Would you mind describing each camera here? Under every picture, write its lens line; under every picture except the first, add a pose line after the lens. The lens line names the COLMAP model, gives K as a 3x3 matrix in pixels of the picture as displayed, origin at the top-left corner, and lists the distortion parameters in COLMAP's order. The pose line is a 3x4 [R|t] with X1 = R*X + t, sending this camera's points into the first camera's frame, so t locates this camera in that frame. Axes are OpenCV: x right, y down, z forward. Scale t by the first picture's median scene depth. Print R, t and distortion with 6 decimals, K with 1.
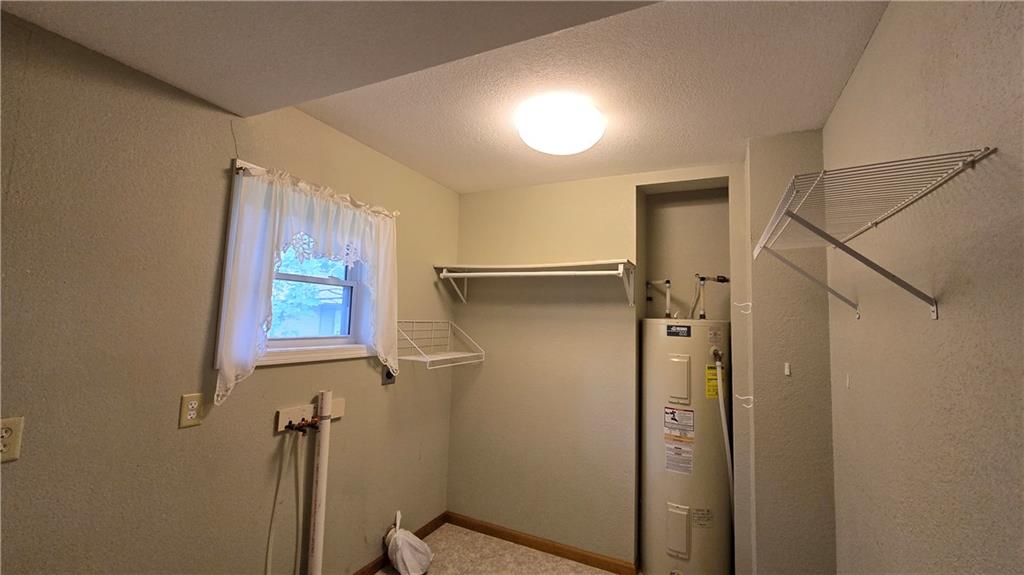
lens RADIAL K [[418.1, 0, 513.1], [0, 418.1, 280.9], [0, 0, 1]] dist [-0.002267, -0.000560]
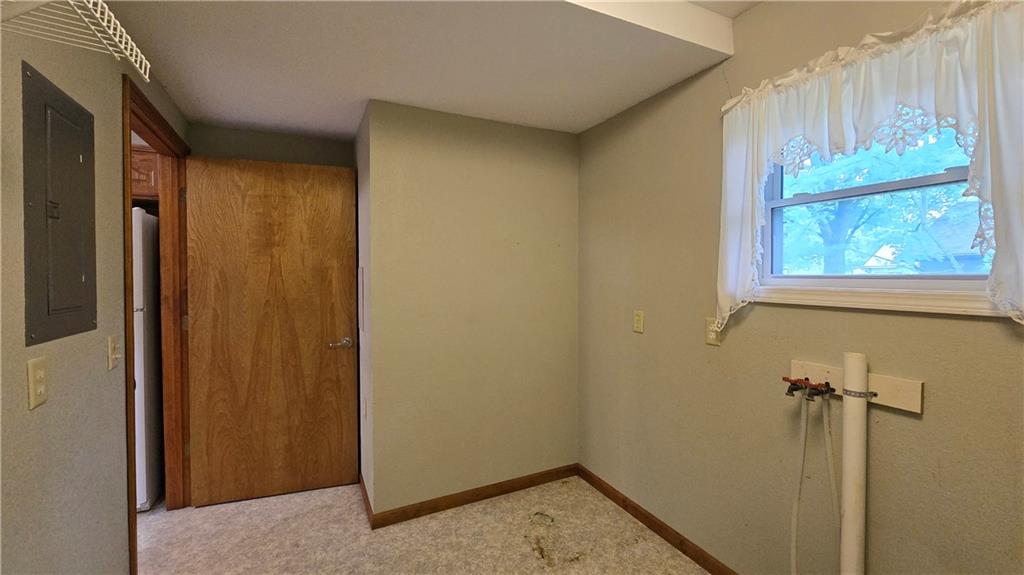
lens RADIAL K [[418.1, 0, 513.1], [0, 418.1, 280.9], [0, 0, 1]] dist [-0.002267, -0.000560]
pose [[-0.633833, -0.021726, -0.773165, 0.497544], [0.051201, 0.996234, -0.069969, 0.206127], [0.771773, -0.083935, -0.630334, 1.245997]]
